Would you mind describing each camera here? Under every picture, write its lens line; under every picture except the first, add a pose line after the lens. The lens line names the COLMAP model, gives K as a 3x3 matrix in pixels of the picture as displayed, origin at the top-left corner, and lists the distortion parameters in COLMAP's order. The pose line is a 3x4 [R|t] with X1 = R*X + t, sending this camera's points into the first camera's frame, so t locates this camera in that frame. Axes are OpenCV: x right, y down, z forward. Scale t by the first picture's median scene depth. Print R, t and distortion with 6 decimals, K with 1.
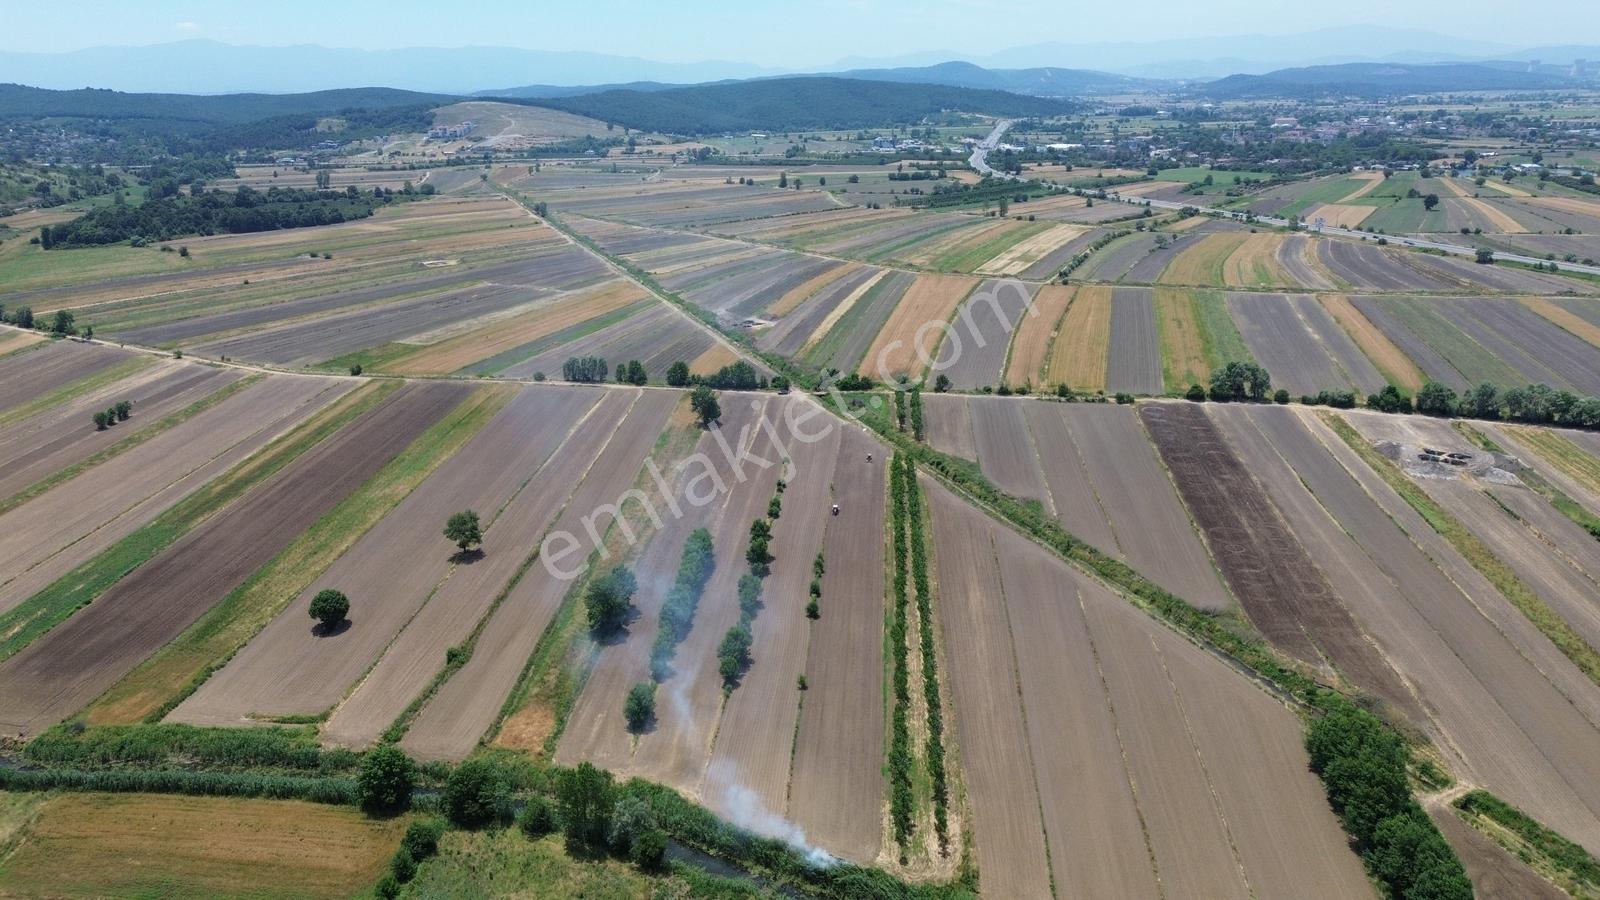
lens RADIAL K [[1124.7, 0, 800.0], [0, 1124.7, 450.0], [0, 0, 1]] dist [0.068640, -0.069877]
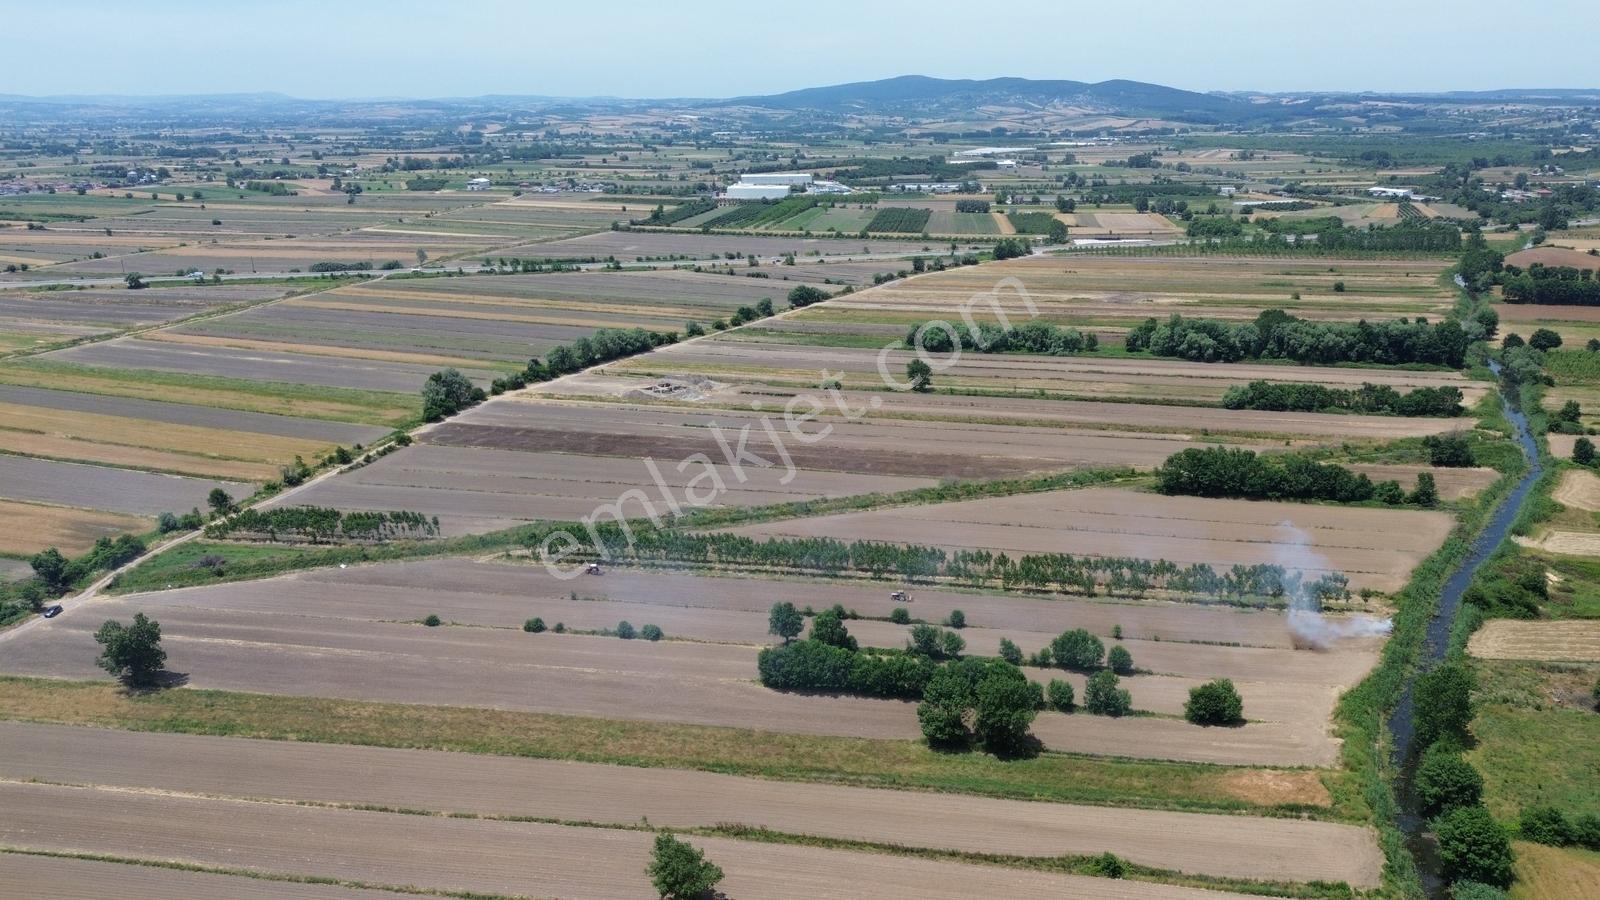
lens RADIAL K [[1124.7, 0, 800.0], [0, 1124.7, 450.0], [0, 0, 1]] dist [0.068640, -0.069877]
pose [[0.094049, -0.276255, 0.956472, -0.554296], [0.315923, 0.919356, 0.234471, -0.157346], [-0.944112, 0.280120, 0.173740, 0.615302]]
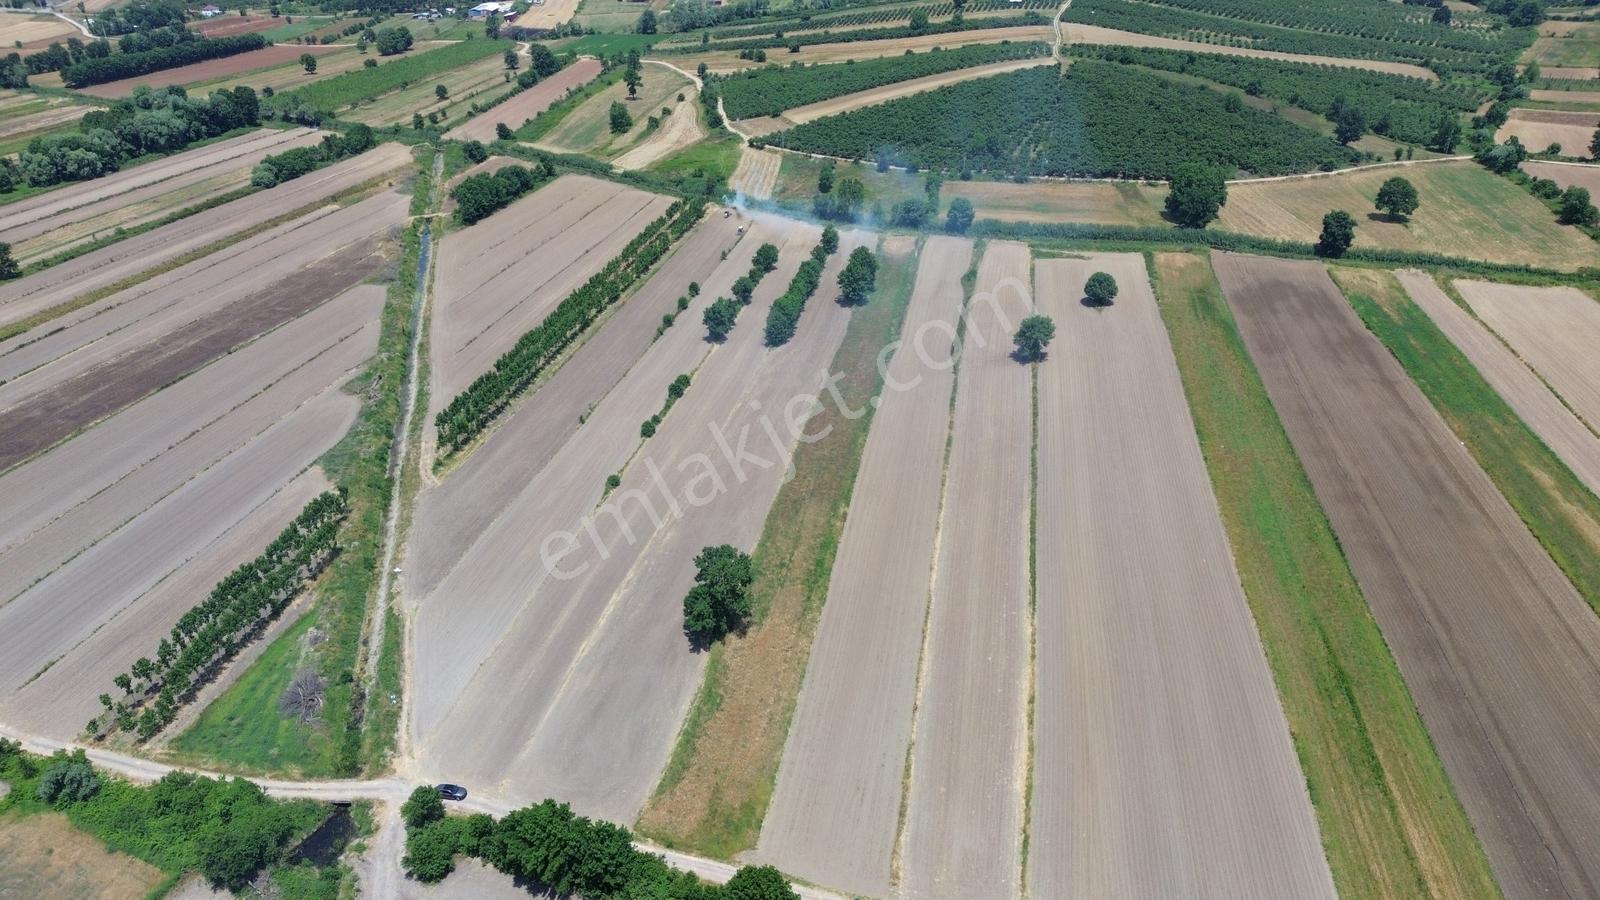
lens RADIAL K [[1124.7, 0, 800.0], [0, 1124.7, 450.0], [0, 0, 1]] dist [0.068640, -0.069877]
pose [[-0.991768, -0.027494, 0.125062, -0.172146], [0.069646, 0.703752, 0.707024, -0.388324], [-0.107452, 0.709913, -0.696044, 1.301267]]
